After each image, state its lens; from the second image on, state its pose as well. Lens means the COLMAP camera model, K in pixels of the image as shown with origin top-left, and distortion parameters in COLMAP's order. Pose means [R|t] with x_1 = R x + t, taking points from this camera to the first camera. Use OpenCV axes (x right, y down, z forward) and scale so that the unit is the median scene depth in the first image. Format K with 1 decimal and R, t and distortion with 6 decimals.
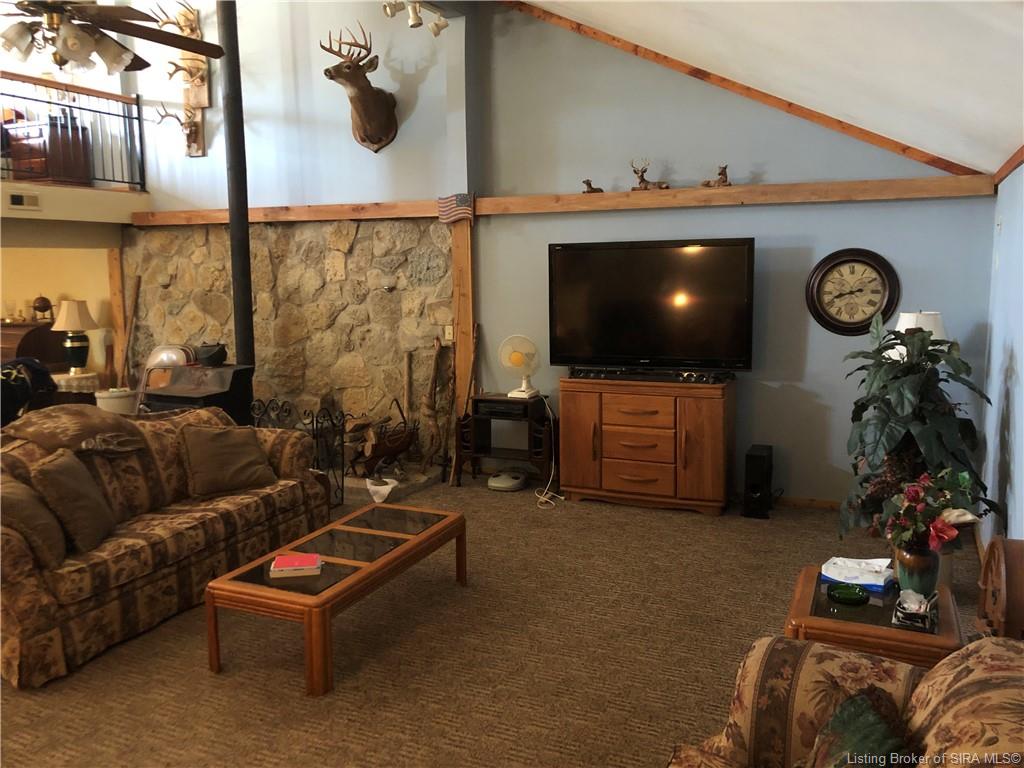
lens RADIAL K [[837.5, 0, 513.2], [0, 837.5, 390.1], [0, 0, 1]] dist [0.047217, -0.060962]
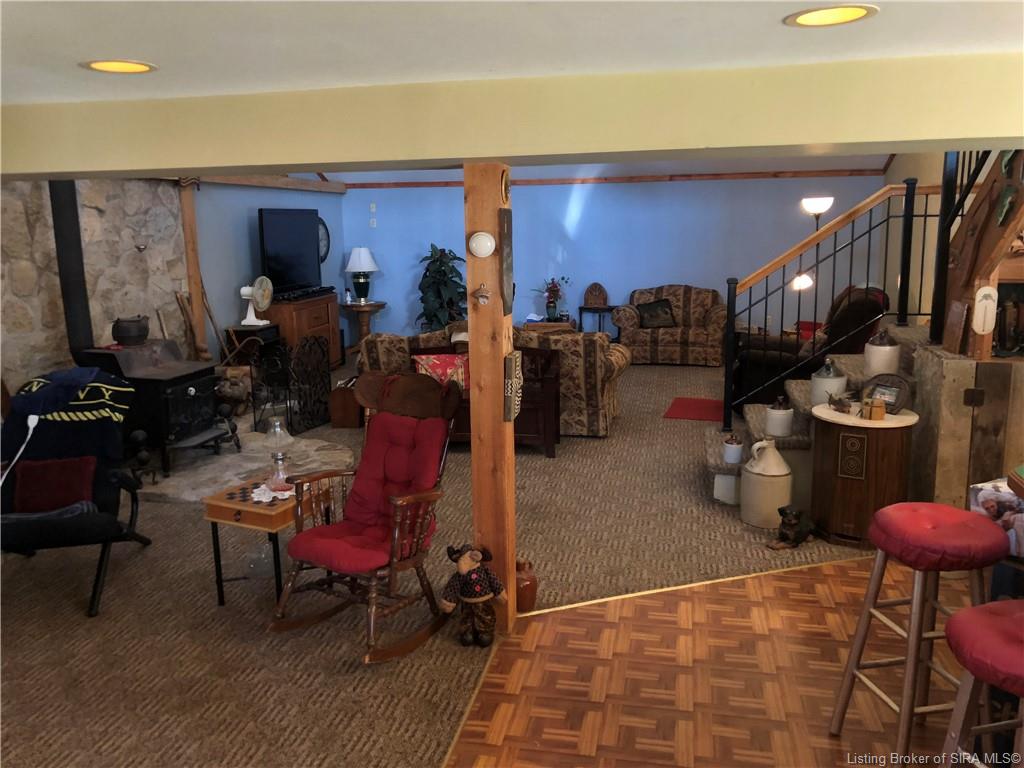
lens RADIAL K [[837.5, 0, 515.7], [0, 837.5, 376.6], [0, 0, 1]] dist [0.047217, -0.060962]
pose [[-0.223150, -0.167692, 0.960252, -1.210628], [0.152580, 0.966940, 0.204317, -0.108260], [-0.962769, 0.192108, -0.190187, 0.778495]]
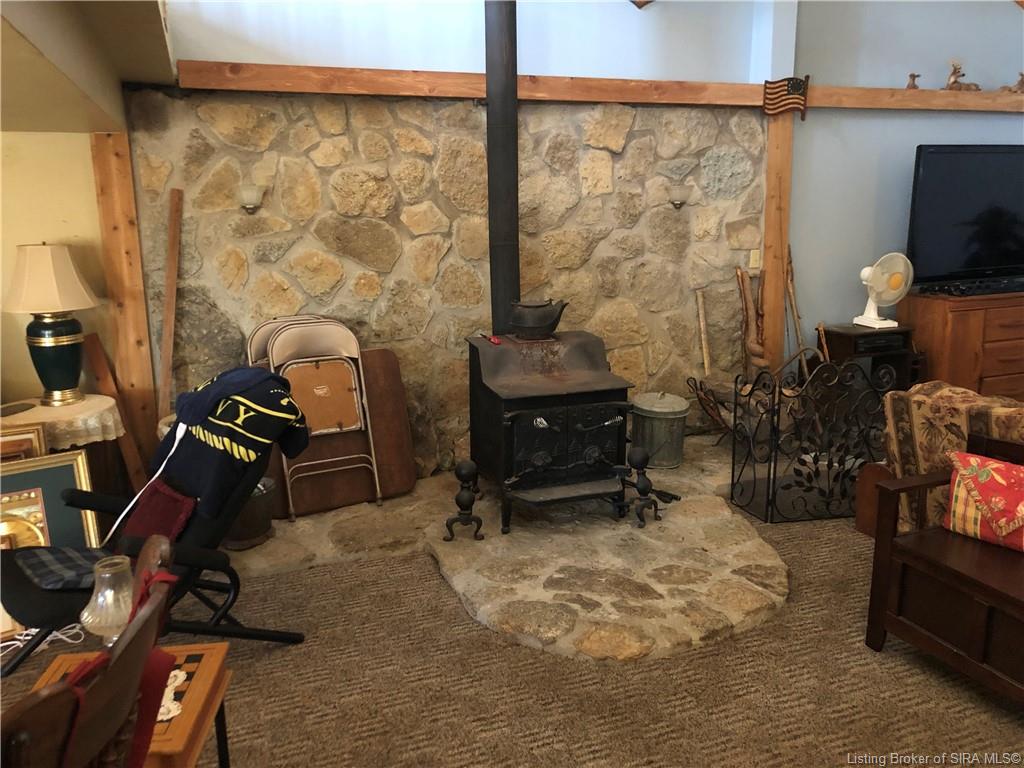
lens RADIAL K [[837.5, 0, 514.8], [0, 837.5, 371.0], [0, 0, 1]] dist [0.047217, -0.060962]
pose [[0.711051, -0.149684, 0.687023, -0.756605], [0.106075, 0.988731, 0.105633, -0.068641], [-0.695093, -0.002234, 0.718916, 0.565407]]
